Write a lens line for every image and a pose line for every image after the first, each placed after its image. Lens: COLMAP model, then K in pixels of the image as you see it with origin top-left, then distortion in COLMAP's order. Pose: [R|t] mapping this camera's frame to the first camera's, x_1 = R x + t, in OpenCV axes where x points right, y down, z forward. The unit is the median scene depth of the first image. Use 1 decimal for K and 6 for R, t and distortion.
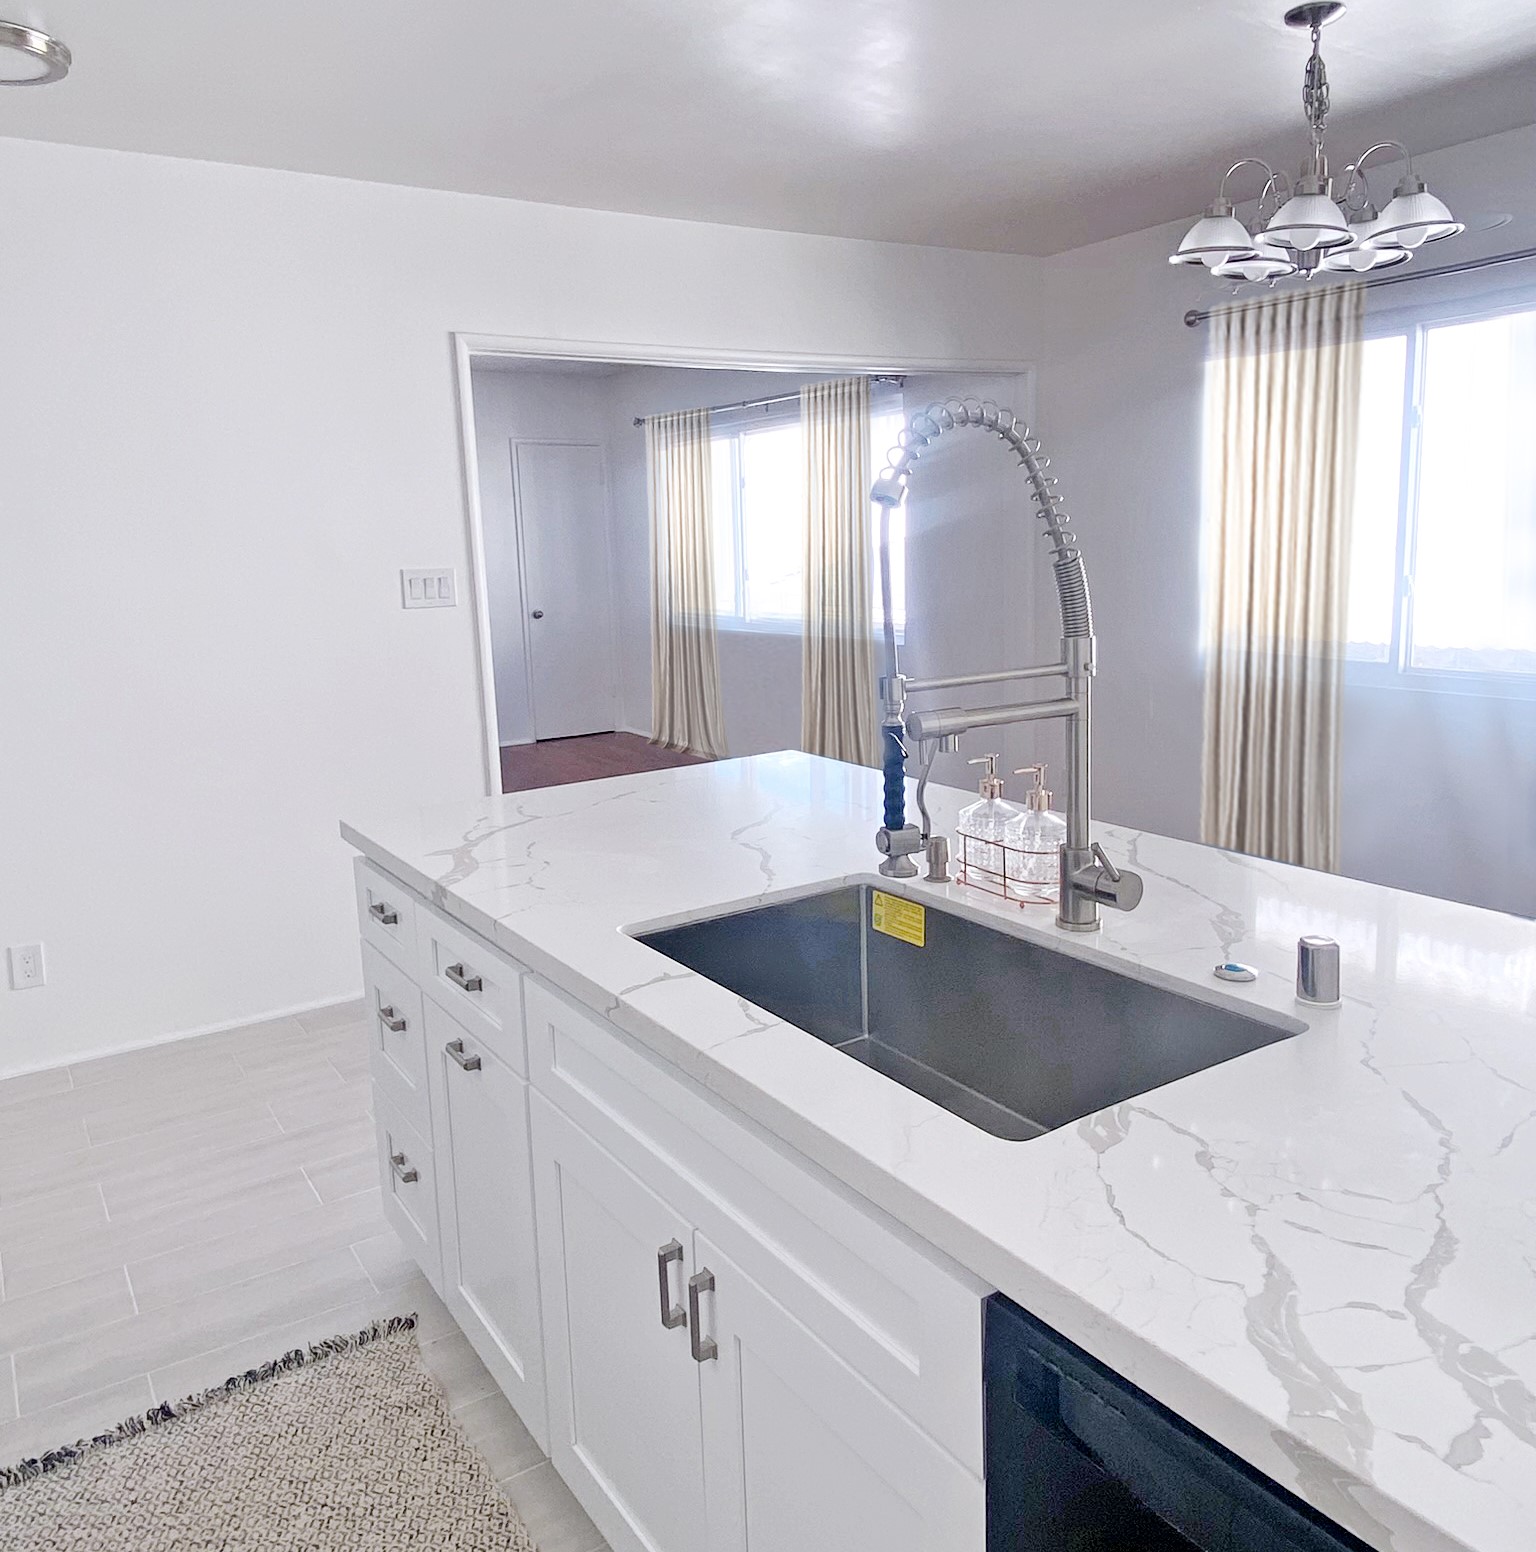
lens RADIAL K [[1286.2, 0, 768.0], [0, 1286.2, 776.0], [0, 0, 1]] dist [0.031651, -0.008957]
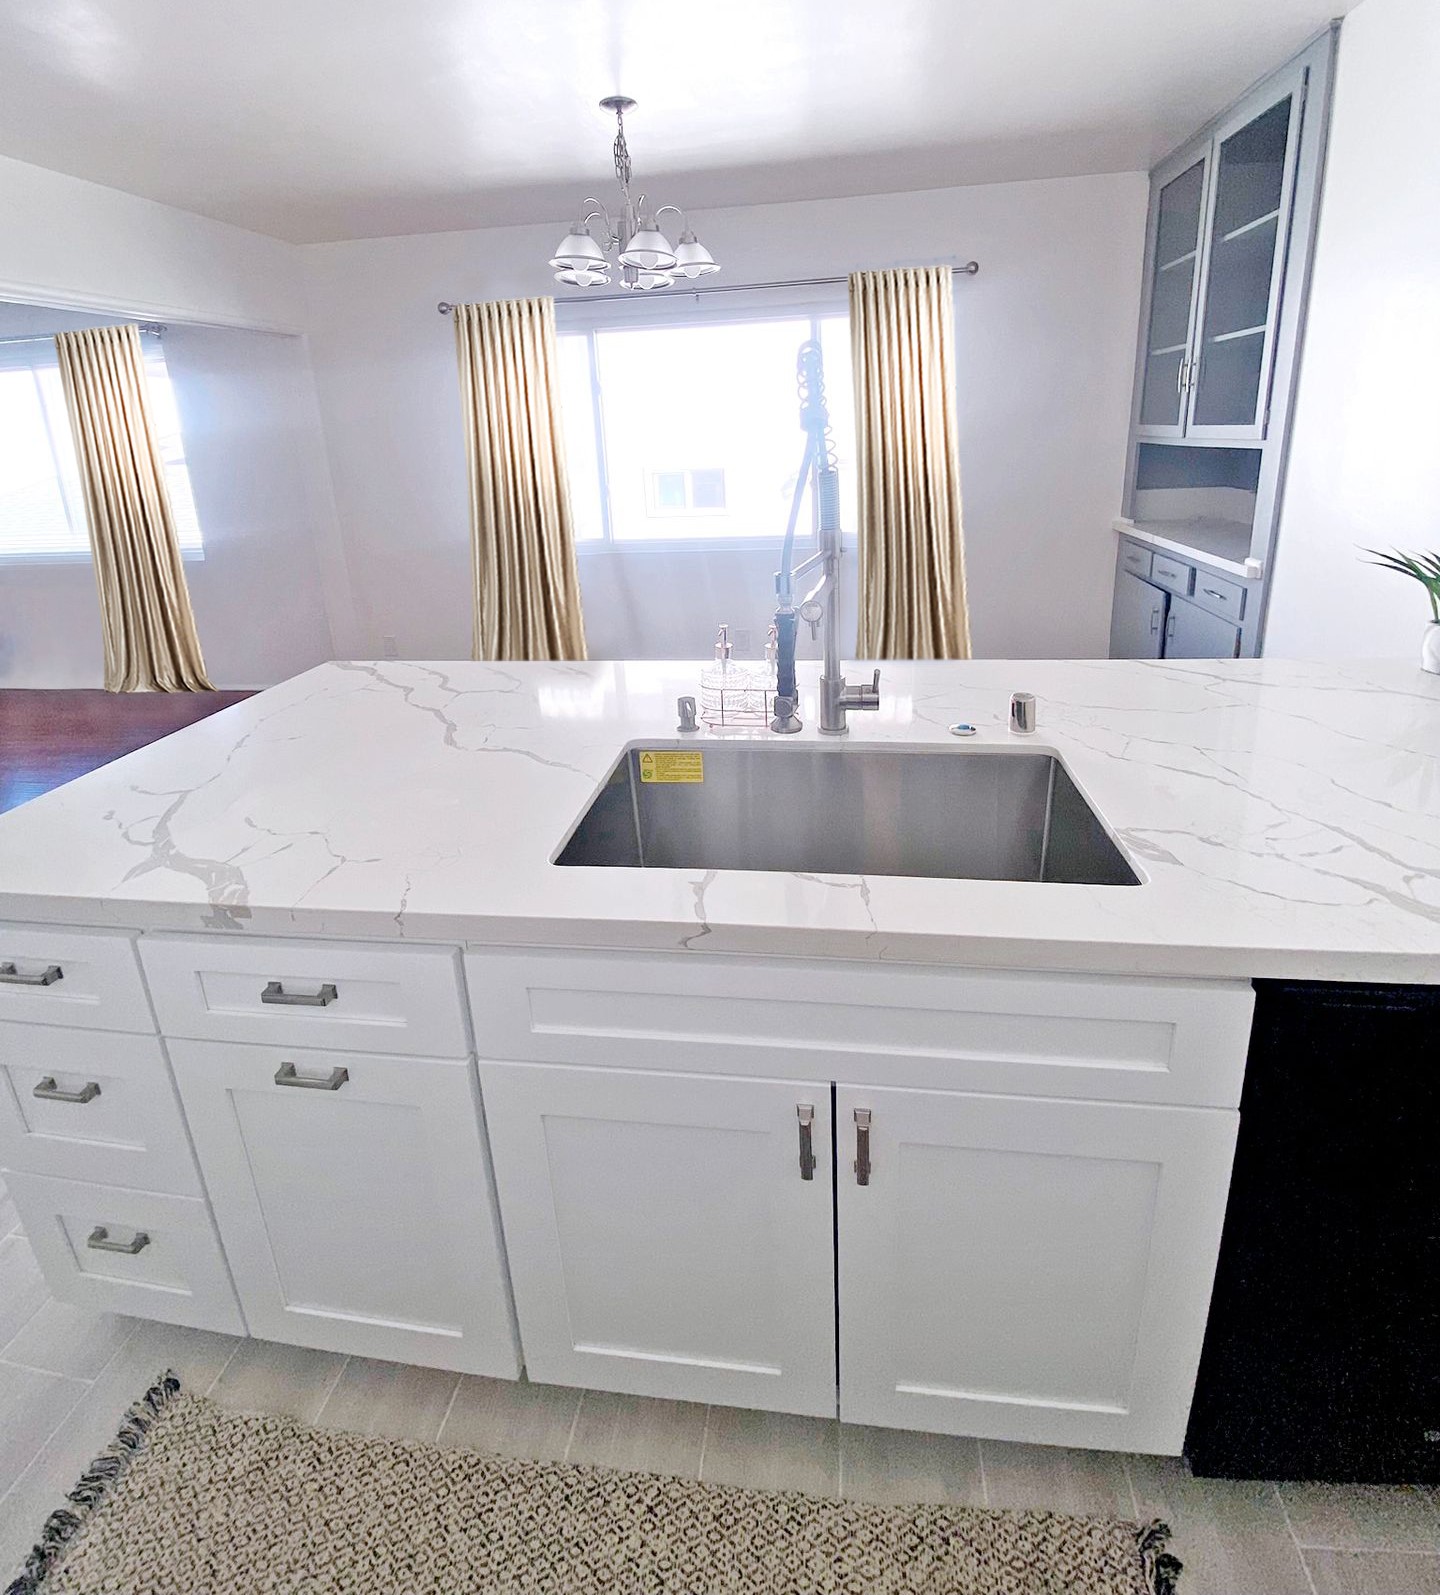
lens RADIAL K [[813.8, 0, 714.4], [0, 813.8, 635.4], [0, 0, 1]] dist [-0.010922, -0.008251]
pose [[0.658737, -0.191910, 0.727486, -0.391903], [0.168329, 0.980004, 0.106103, -0.084216], [-0.733302, 0.052563, 0.677869, 0.409015]]
